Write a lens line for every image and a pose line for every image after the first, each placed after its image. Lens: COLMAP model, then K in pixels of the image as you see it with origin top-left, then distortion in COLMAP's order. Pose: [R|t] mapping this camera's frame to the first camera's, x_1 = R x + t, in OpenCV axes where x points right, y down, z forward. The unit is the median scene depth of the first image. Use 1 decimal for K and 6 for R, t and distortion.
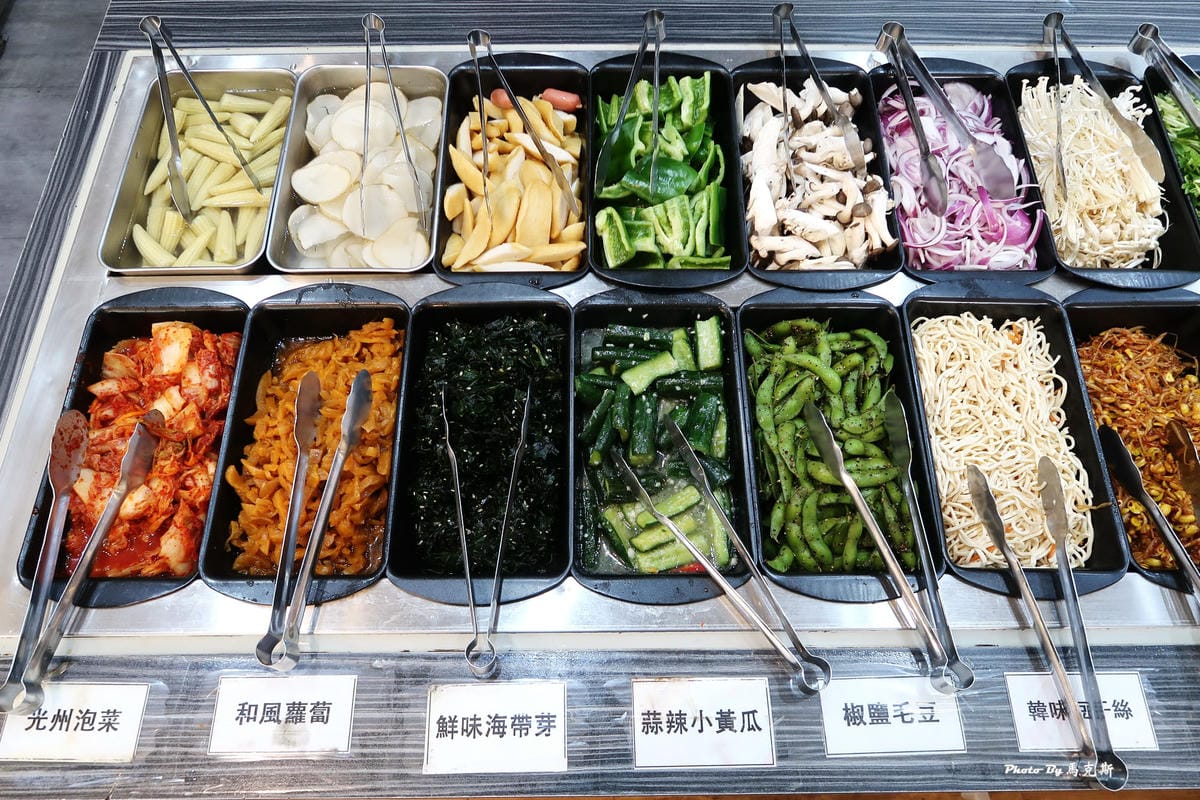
lens RADIAL K [[830.4, 0, 599.2], [0, 830.4, 289.9], [0, 0, 1]] dist [-0.061357, 0.030401]
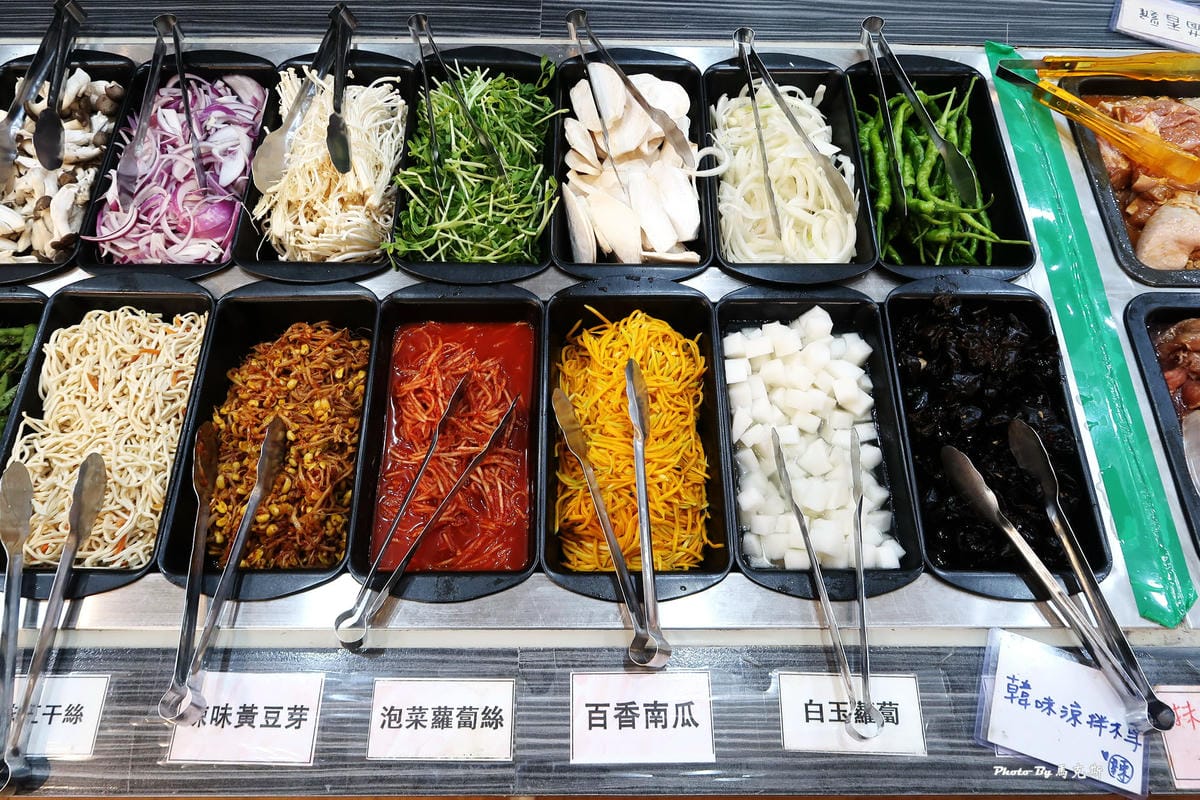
lens RADIAL K [[818.3, 0, 599.6], [0, 818.3, 283.8], [0, 0, 1]] dist [-0.008660, 0.001483]
pose [[0.999966, 0.007292, -0.003849, 0.267579], [-0.007293, 0.999973, -0.000226, -0.001012], [0.003847, 0.000254, 0.999993, 0.003482]]
